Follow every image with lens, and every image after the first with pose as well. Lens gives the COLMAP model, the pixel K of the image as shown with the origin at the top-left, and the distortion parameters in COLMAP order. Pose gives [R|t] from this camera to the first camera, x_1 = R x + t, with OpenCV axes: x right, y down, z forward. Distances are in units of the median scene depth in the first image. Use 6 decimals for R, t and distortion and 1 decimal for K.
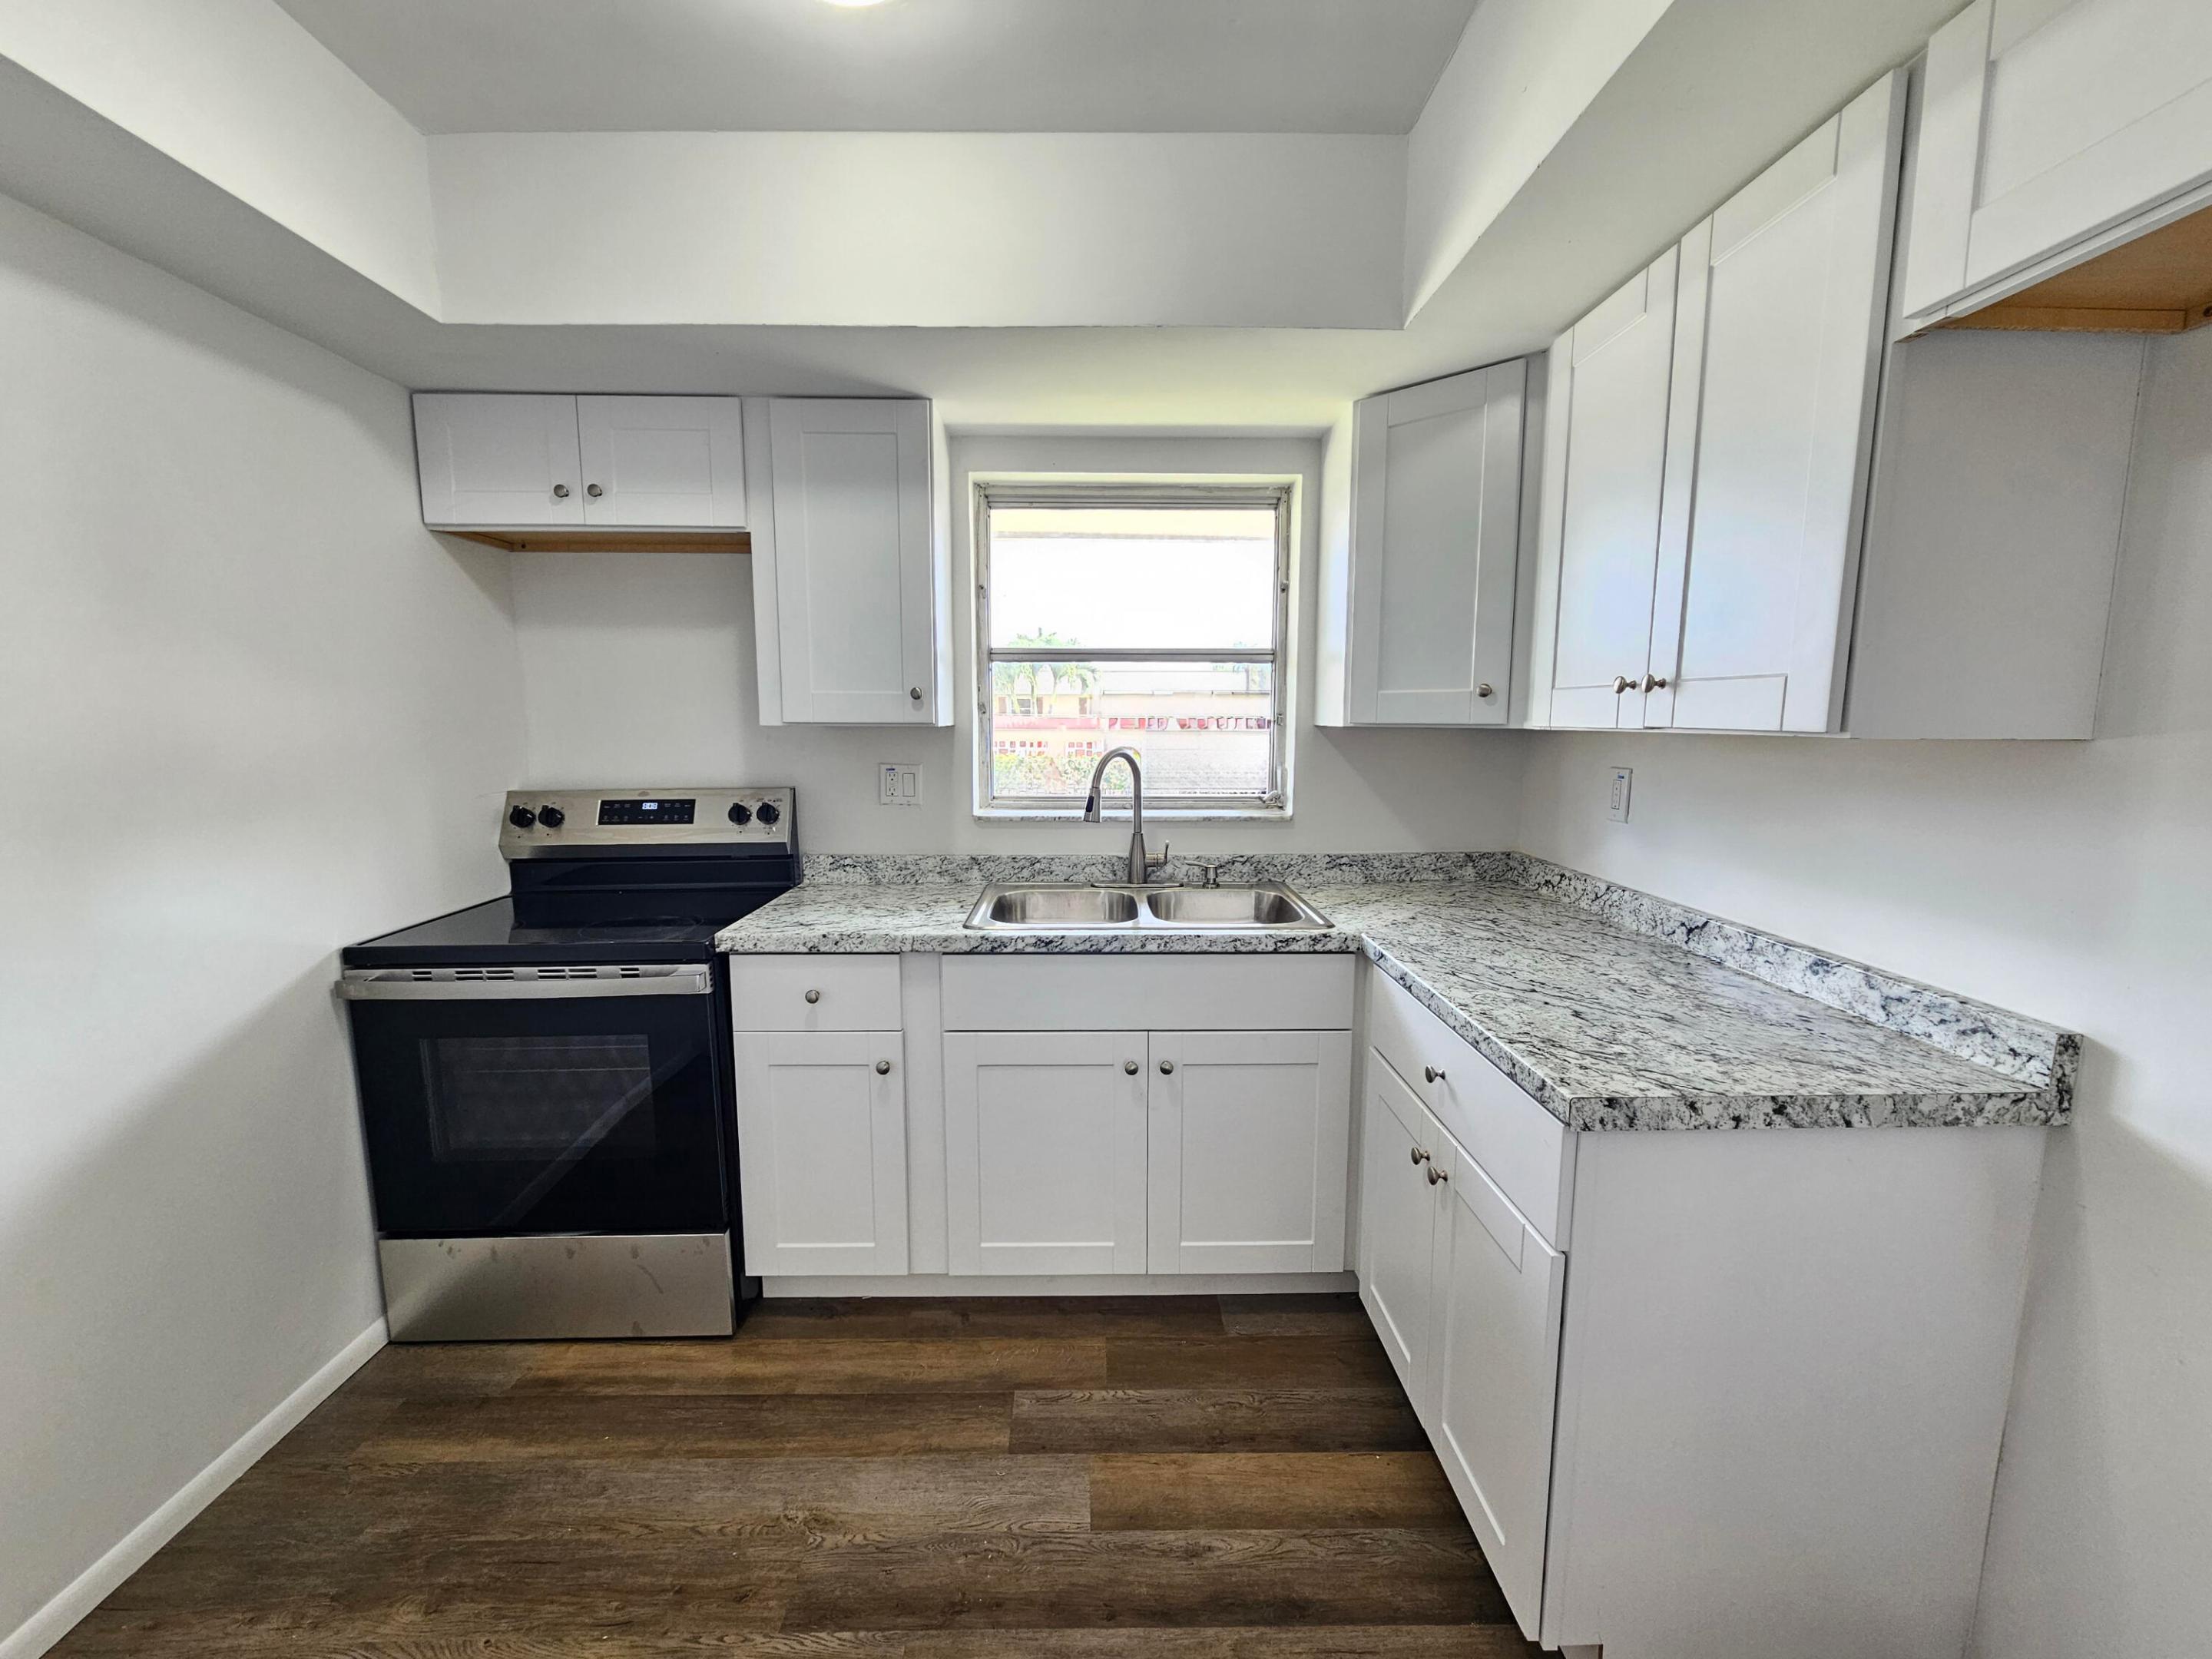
lens RADIAL K [[917.1, 0, 1096.3], [0, 917.1, 831.2], [0, 0, 1]] dist [-0.000652, 0.000127]
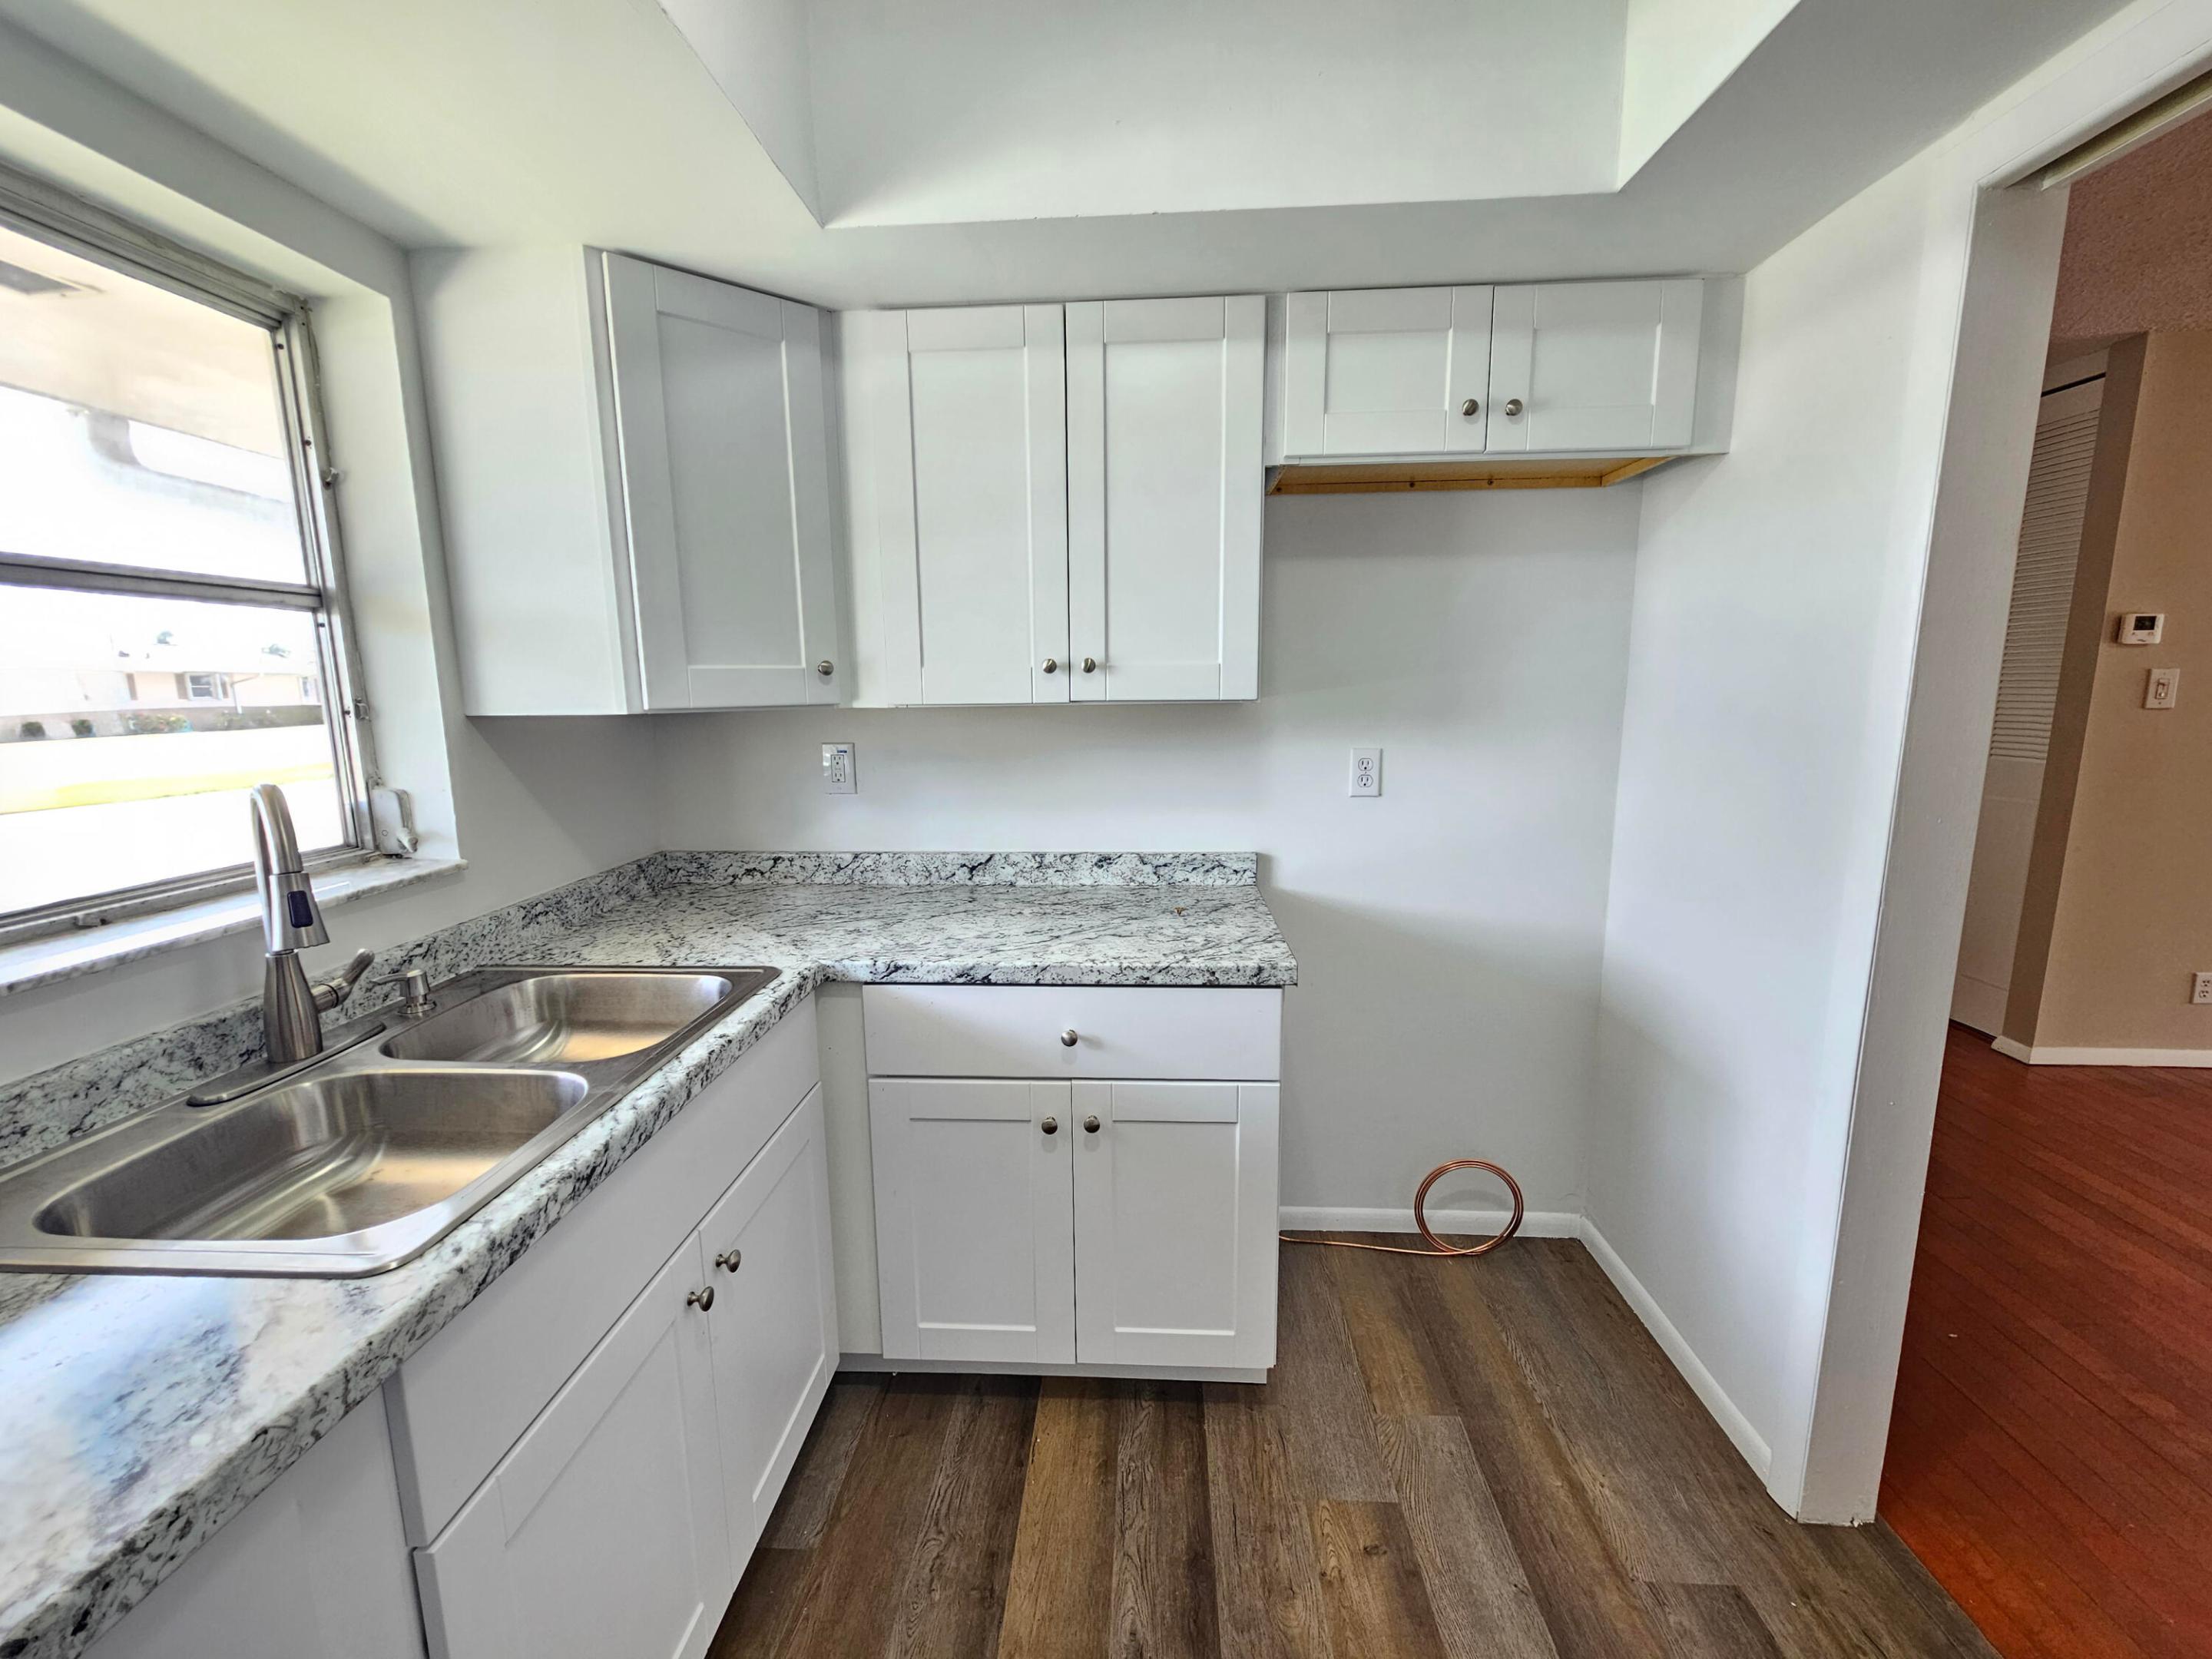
lens RADIAL K [[917.1, 0, 1096.3], [0, 917.1, 831.2], [0, 0, 1]] dist [-0.000652, 0.000127]
pose [[0.062203, -0.162700, 0.984713, -0.519183], [0.137948, 0.978555, 0.152969, -0.101065], [-0.988484, 0.126324, 0.083313, 0.710528]]
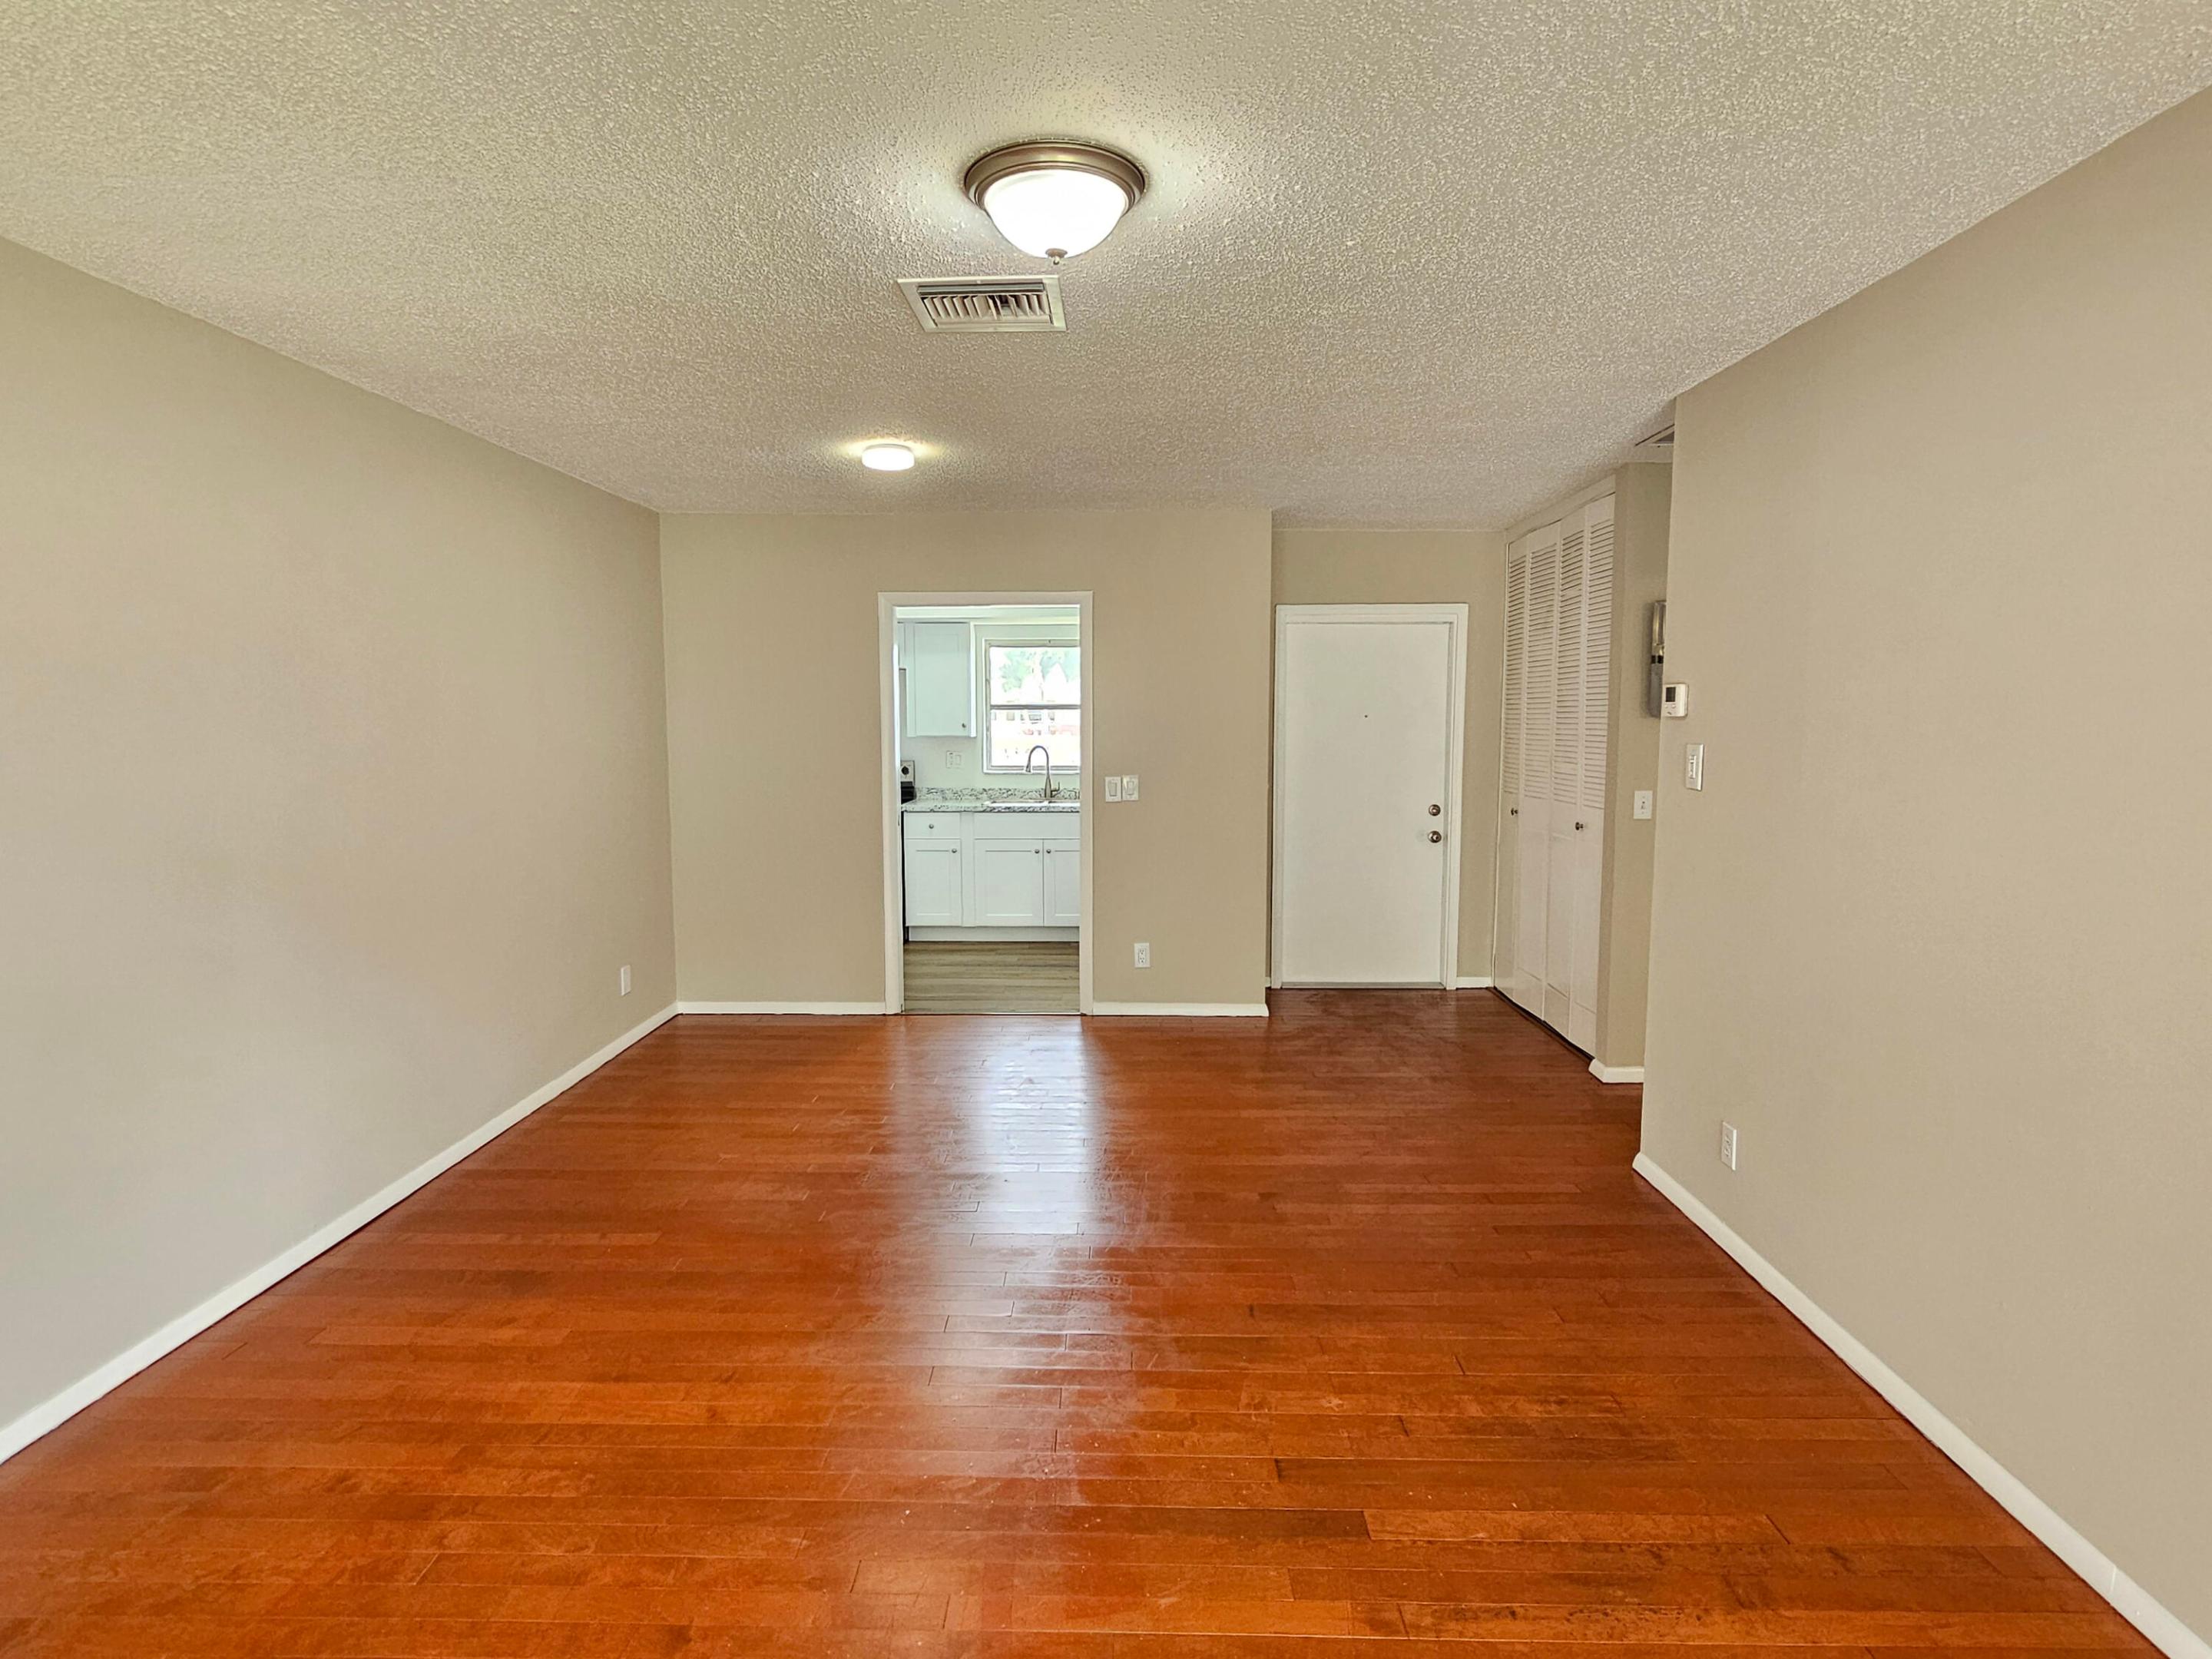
lens RADIAL K [[917.1, 0, 1096.3], [0, 917.1, 831.2], [0, 0, 1]] dist [-0.000652, 0.000127]
pose [[0.999993, 0.003654, 0.000475, 0.256368], [-0.003647, 0.999889, -0.014459, 0.263400], [-0.000528, 0.014457, 0.999895, -2.225103]]
